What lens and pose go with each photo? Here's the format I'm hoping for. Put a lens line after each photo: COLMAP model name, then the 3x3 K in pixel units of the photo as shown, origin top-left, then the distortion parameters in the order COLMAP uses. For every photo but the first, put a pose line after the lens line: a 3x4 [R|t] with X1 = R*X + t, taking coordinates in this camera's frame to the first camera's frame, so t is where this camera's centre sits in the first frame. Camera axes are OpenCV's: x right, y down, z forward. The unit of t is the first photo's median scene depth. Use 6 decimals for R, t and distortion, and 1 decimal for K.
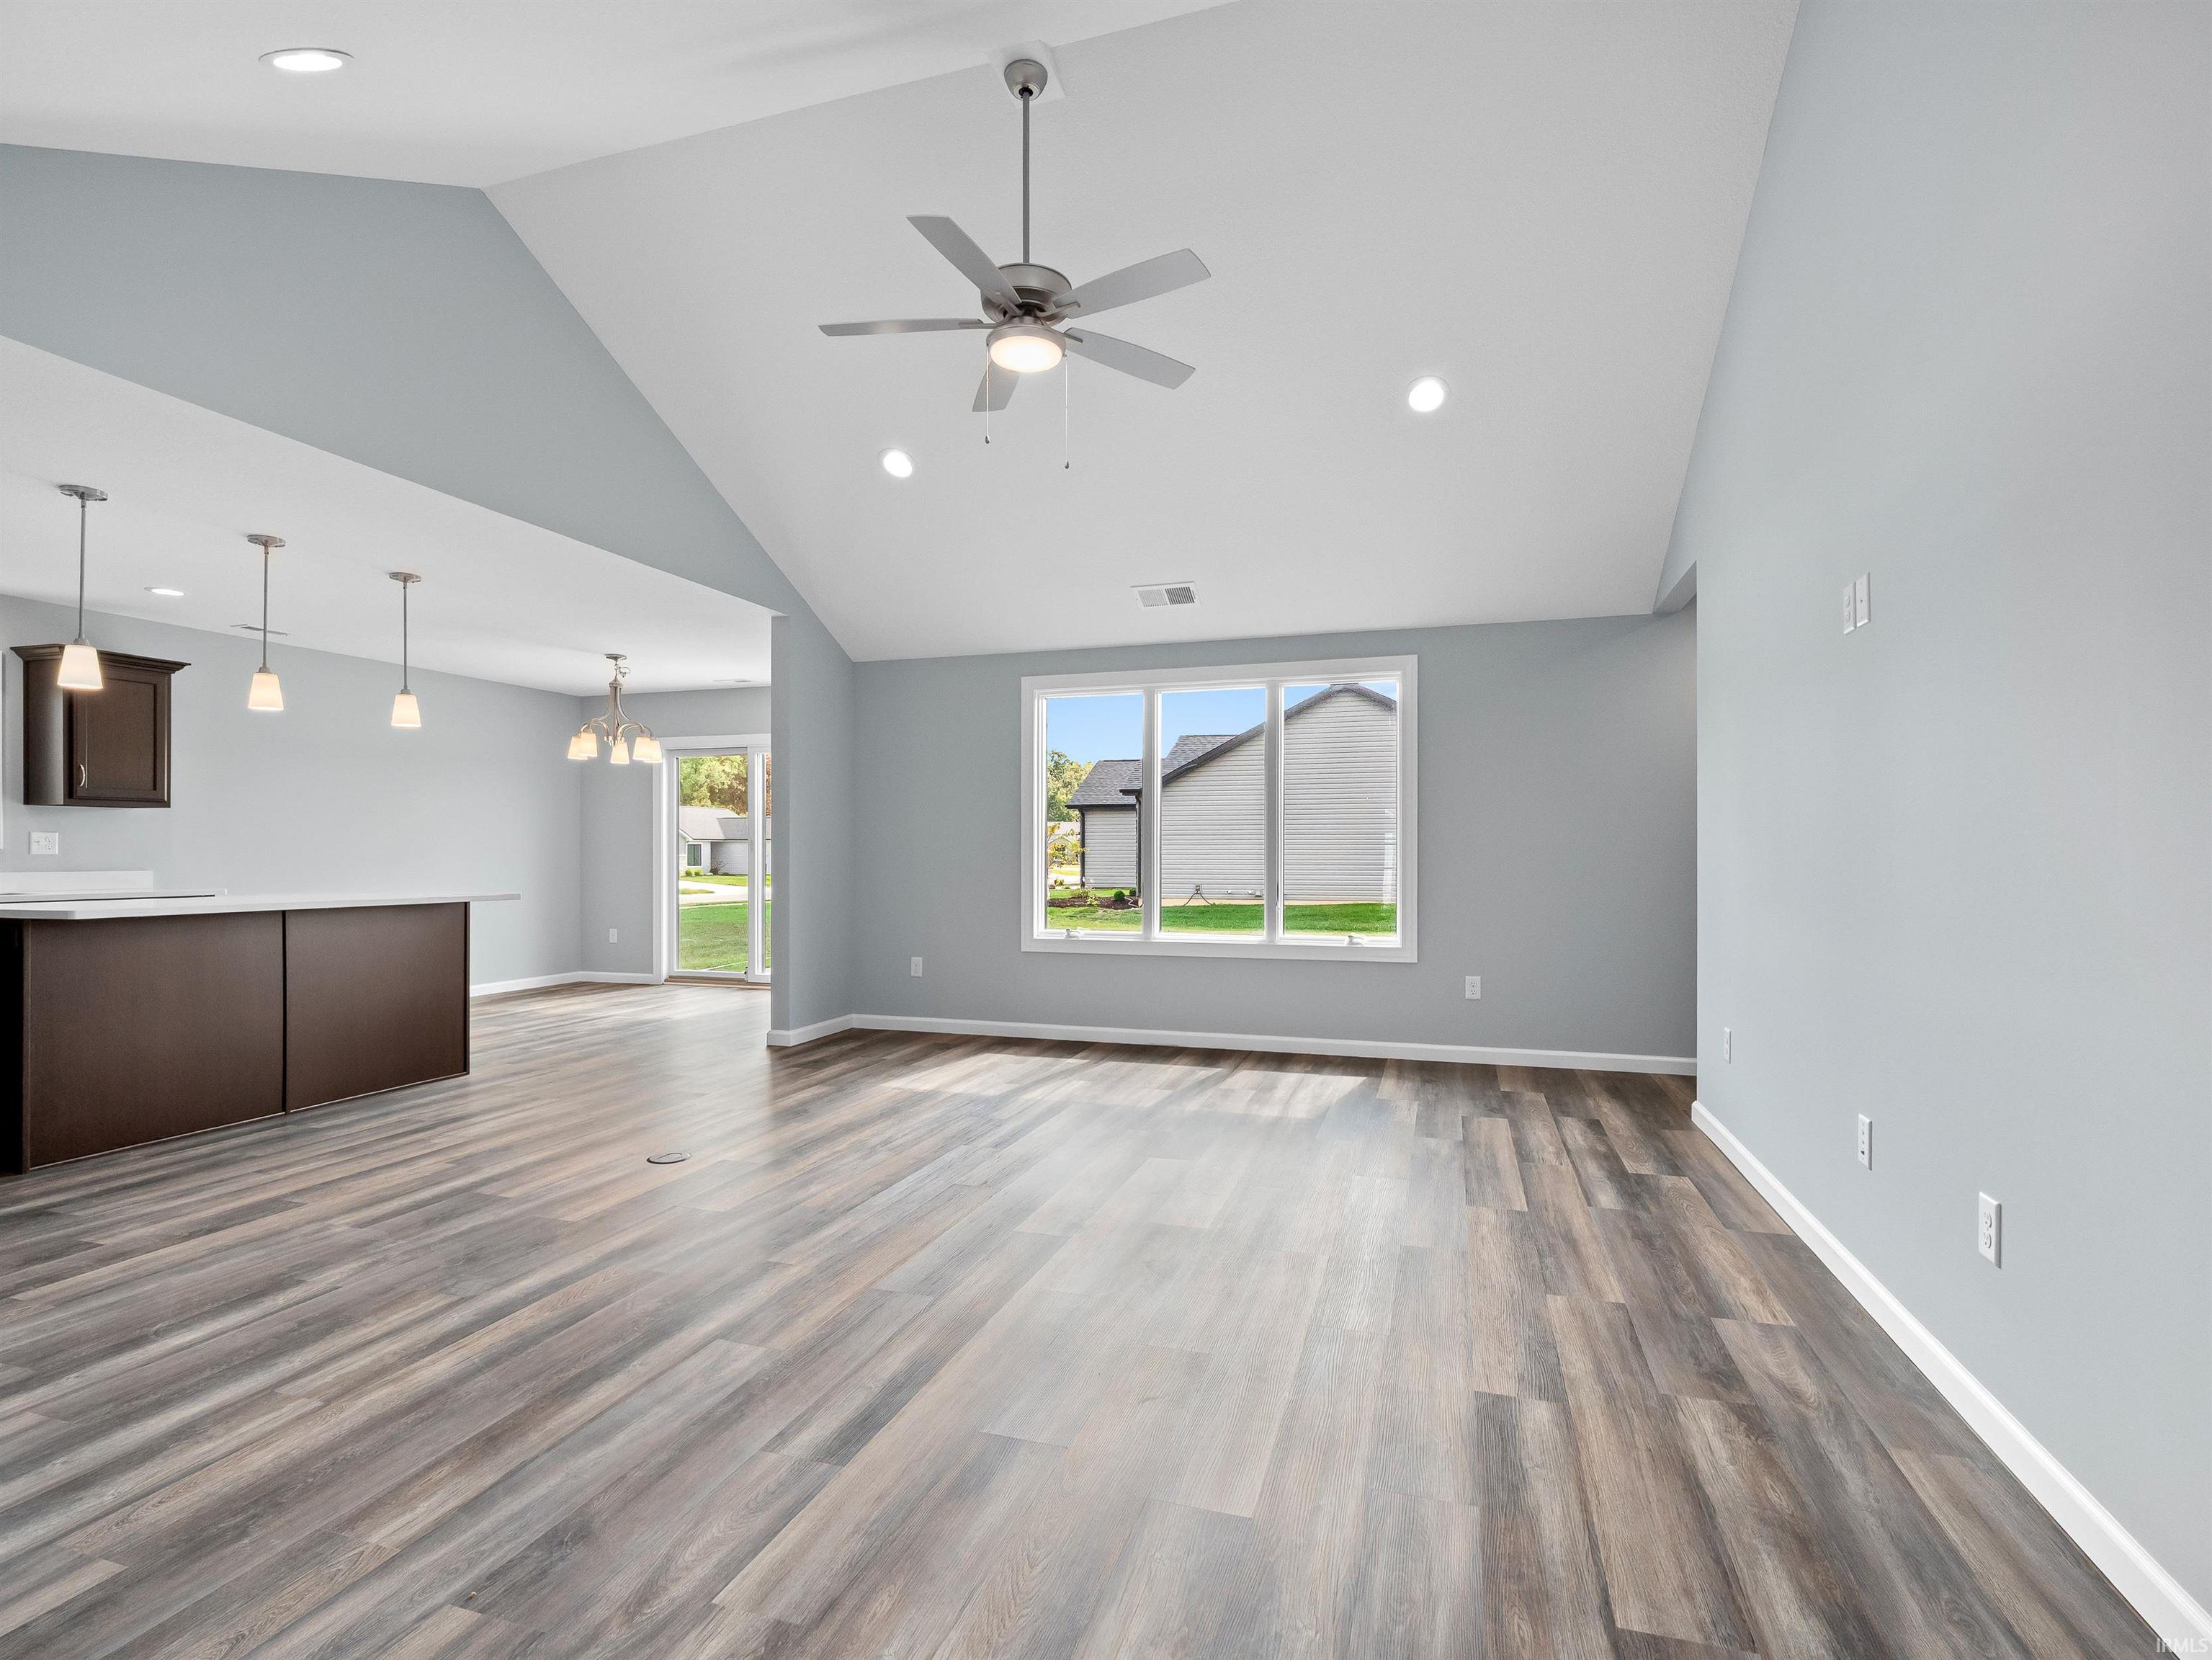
lens RADIAL K [[1094.7, 0, 1108.8], [0, 1094.7, 848.8], [0, 0, 1]] dist [-0.004852, -0.001374]
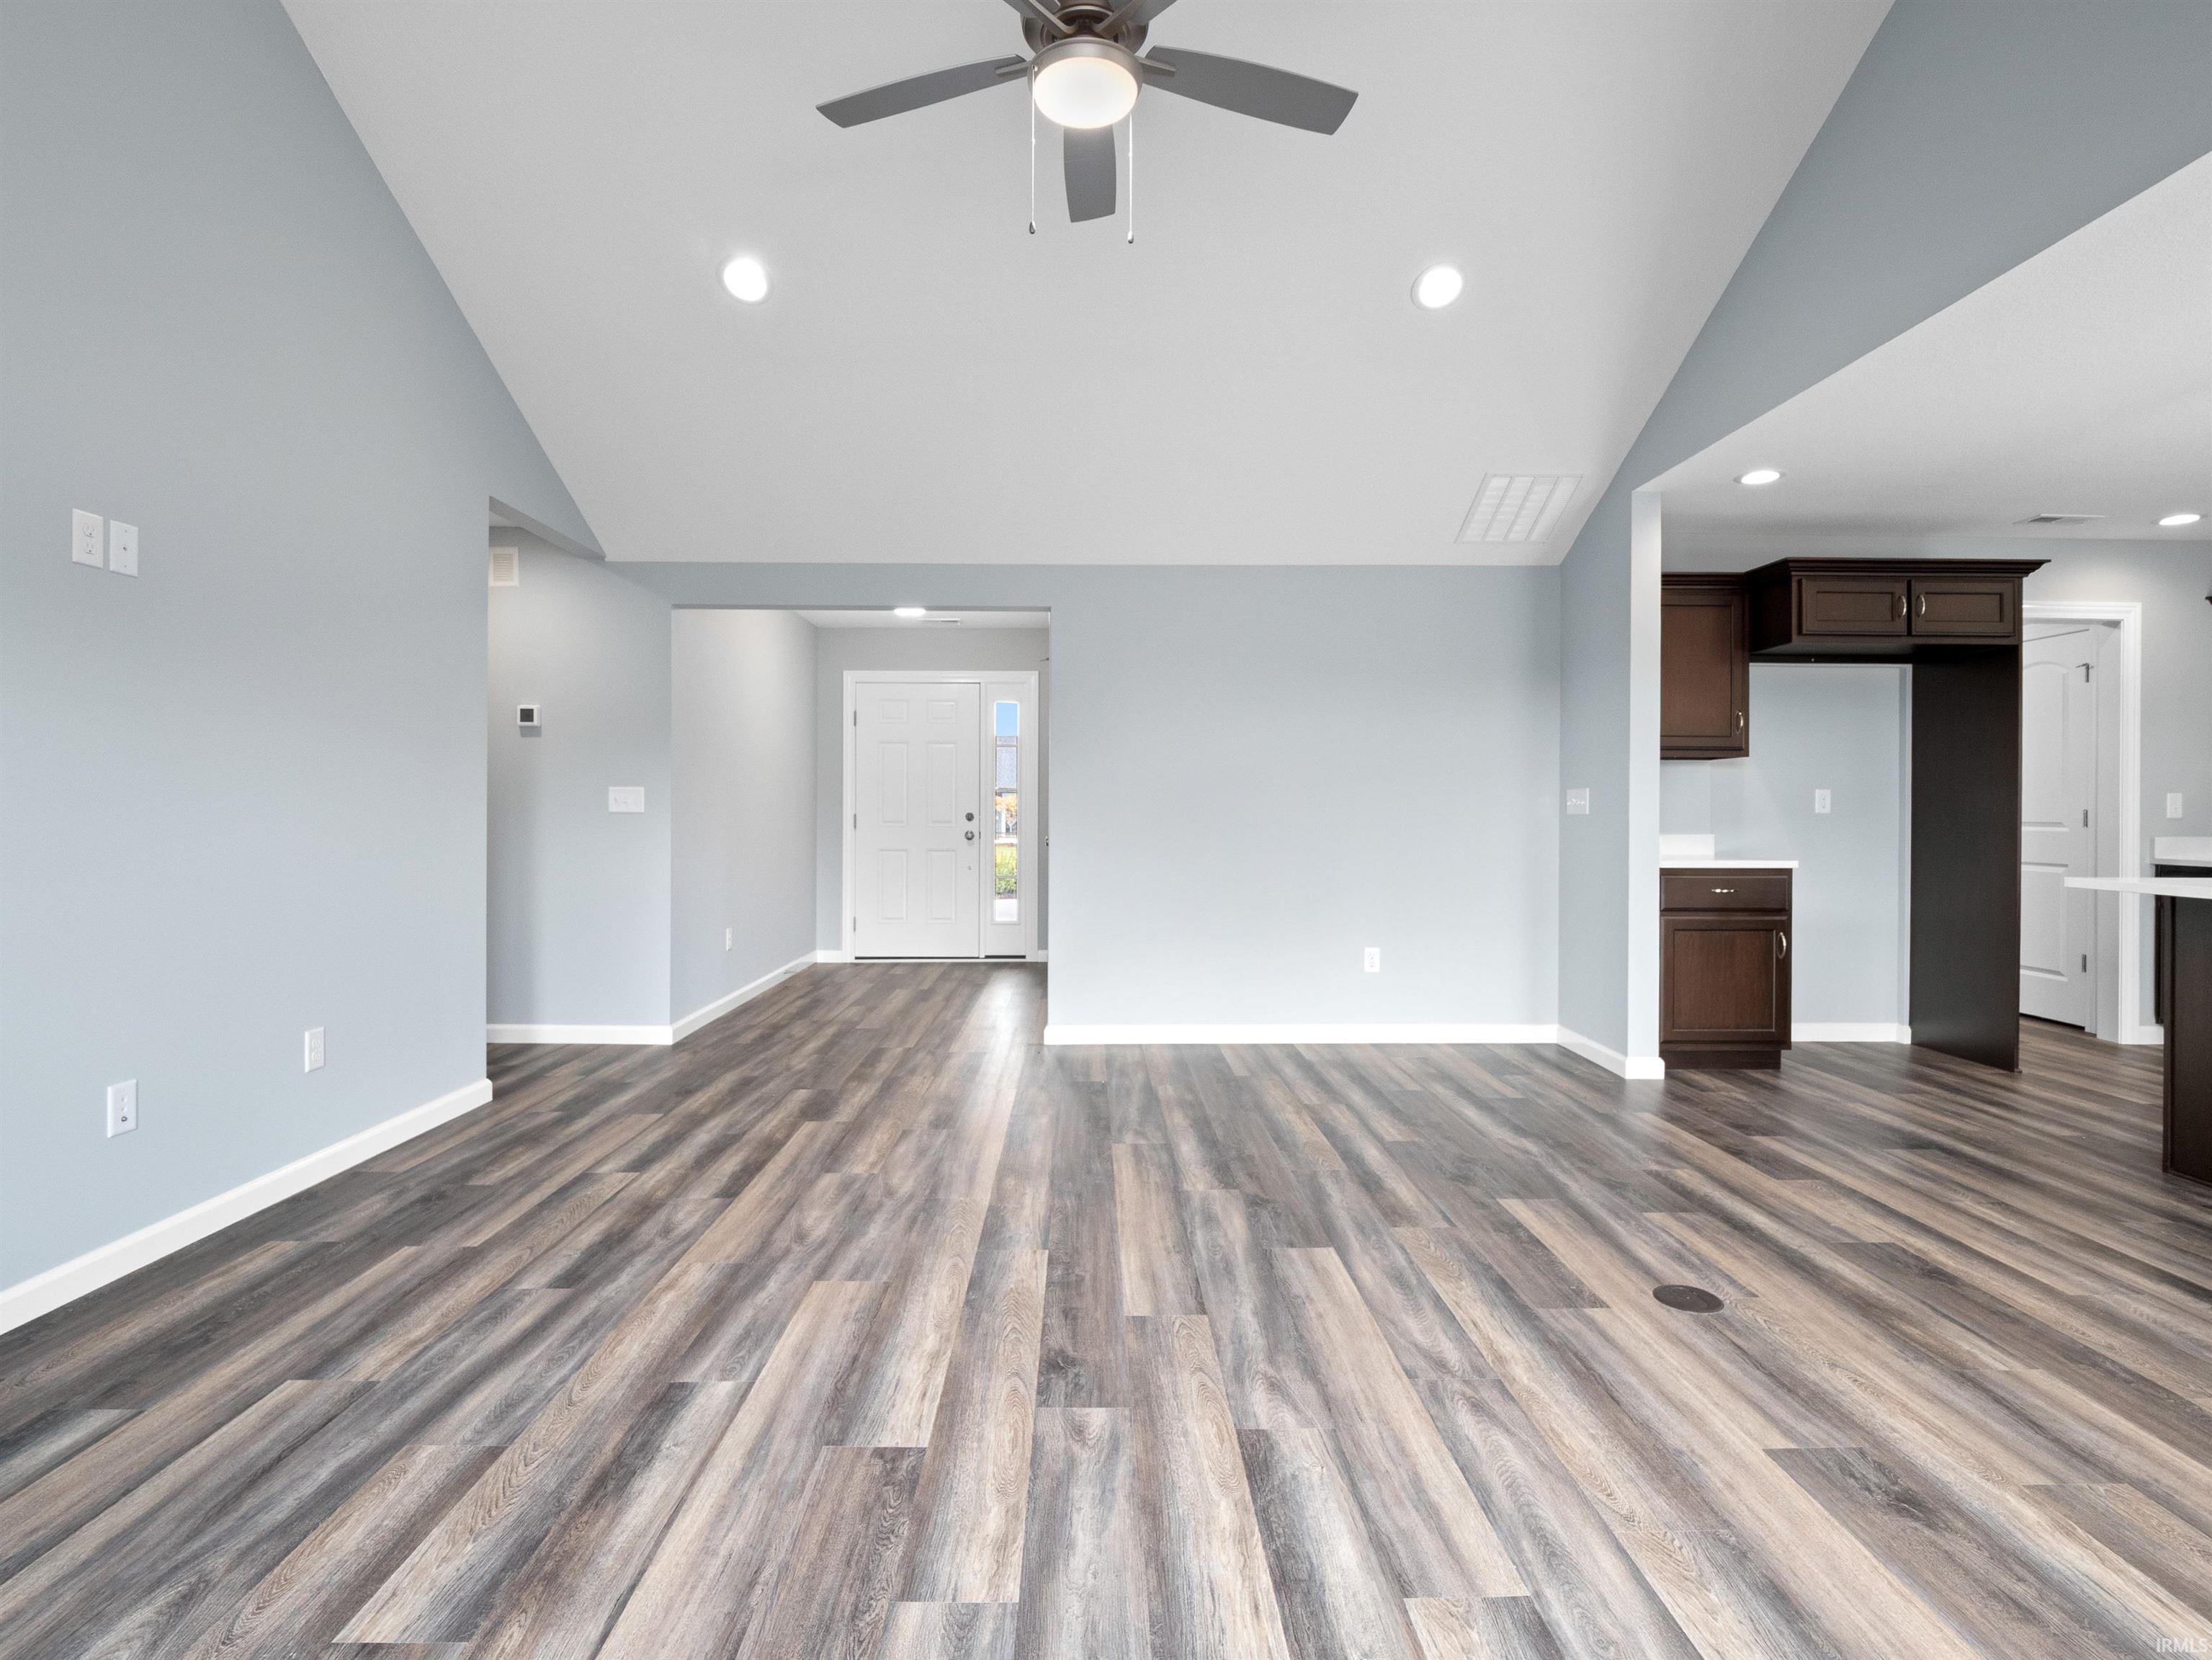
lens RADIAL K [[1081.6, 0, 1108.6], [0, 1081.6, 819.2], [0, 0, 1]] dist [-0.006411, -0.001798]
pose [[-0.948223, -0.000608, -0.317605, 0.114045], [-0.001672, 0.999994, 0.003078, 0.004585], [0.317601, 0.003449, -0.948218, 1.510251]]
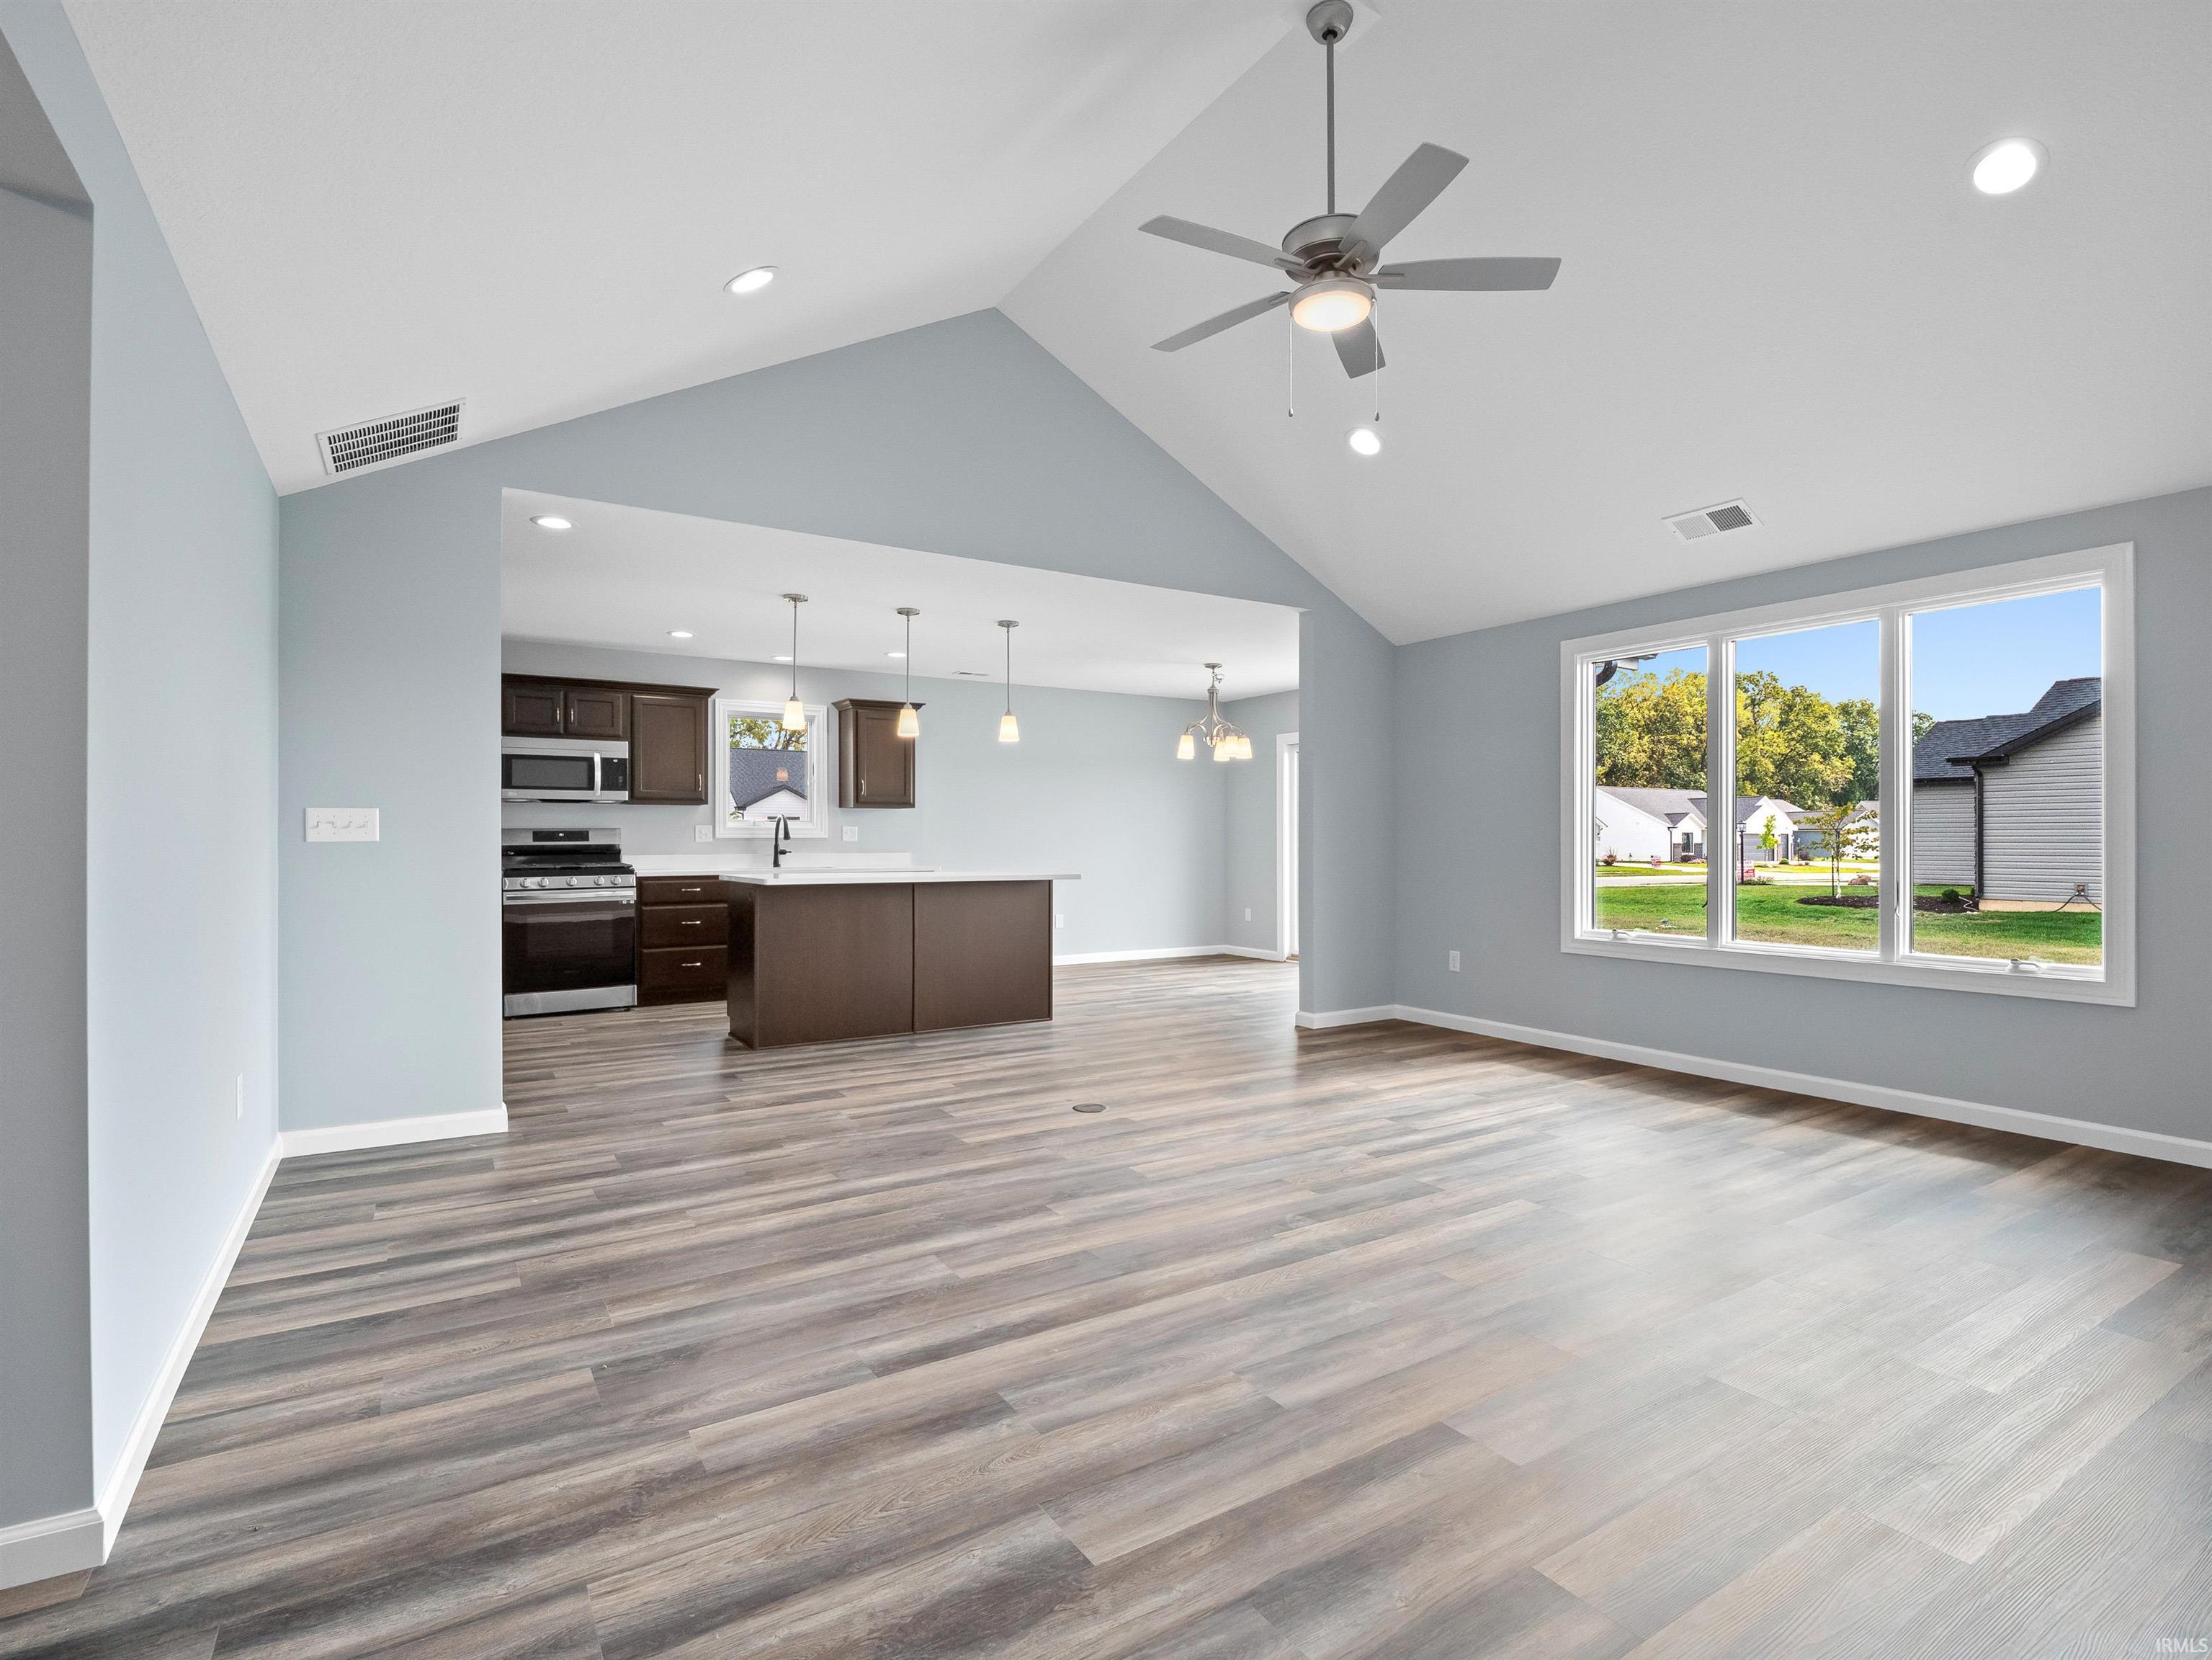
lens RADIAL K [[1086.8, 0, 1090.4], [0, 1086.8, 828.8], [0, 0, 1]] dist [0.012049, -0.016314]
pose [[0.759206, -0.006741, -0.650815, 0.342353], [0.002419, 0.999969, -0.007536, 0.000274], [0.650846, 0.004147, 0.759199, 0.141651]]
